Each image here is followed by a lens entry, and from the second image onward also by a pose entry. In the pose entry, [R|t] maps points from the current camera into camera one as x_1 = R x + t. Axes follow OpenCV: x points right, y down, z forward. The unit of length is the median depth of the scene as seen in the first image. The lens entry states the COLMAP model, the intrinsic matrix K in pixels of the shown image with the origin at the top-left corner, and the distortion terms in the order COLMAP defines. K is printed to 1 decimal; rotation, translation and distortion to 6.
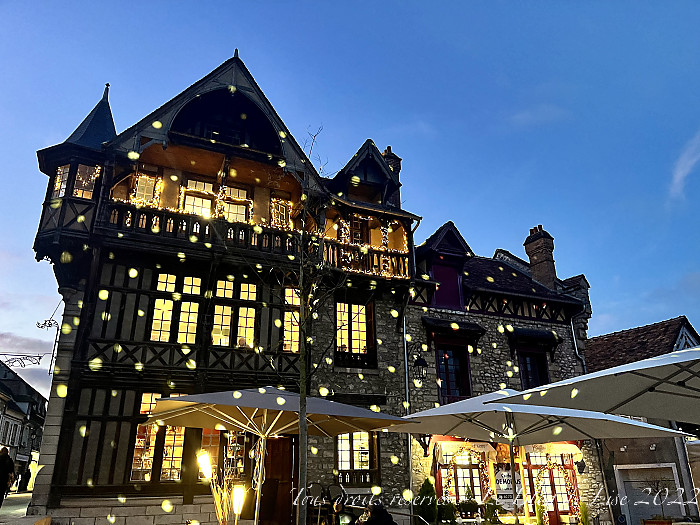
lens RADIAL K [[530.4, 0, 350.0], [0, 530.4, 262.5], [0, 0, 1]] dist [0.055116, -0.081824]
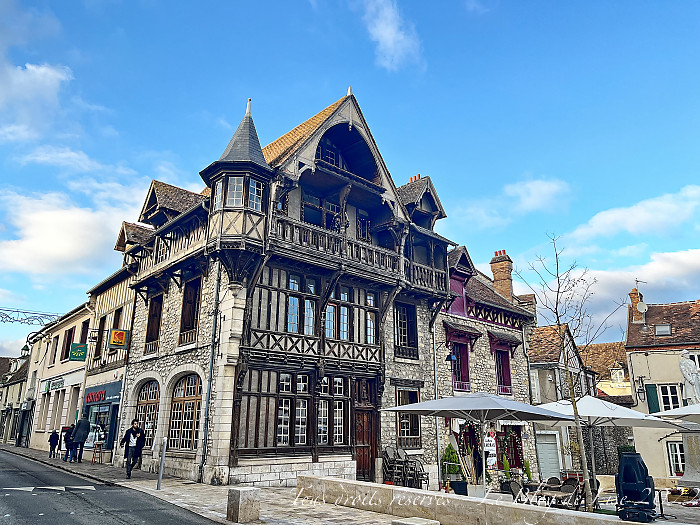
lens RADIAL K [[530.4, 0, 350.0], [0, 530.4, 262.5], [0, 0, 1]] dist [0.055116, -0.081824]
pose [[0.941448, 0.116534, 0.316379, -0.496678], [-0.141938, 0.988152, 0.058392, -0.078131], [-0.305826, -0.099879, 0.946834, -0.136311]]
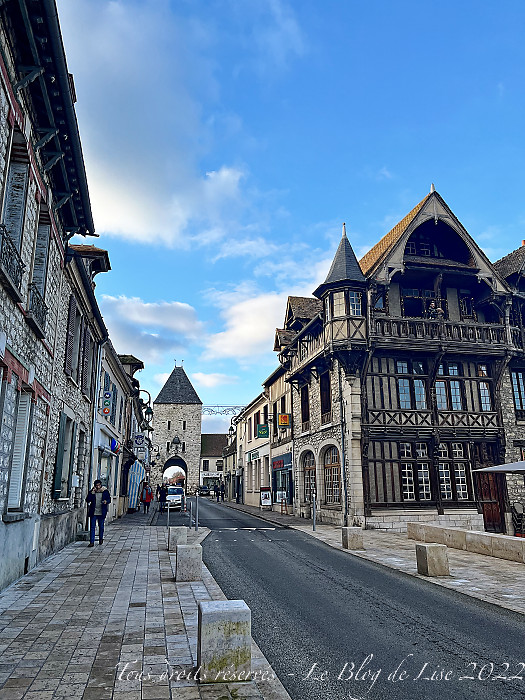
lens RADIAL K [[530.4, 0, 262.5], [0, 530.4, 350.0], [0, 0, 1]] dist [0.055116, -0.081824]
pose [[0.986859, -0.036184, -0.157481, -0.397640], [0.056468, 0.990384, 0.126300, -0.170768], [0.151396, -0.133532, 0.979412, -0.367551]]
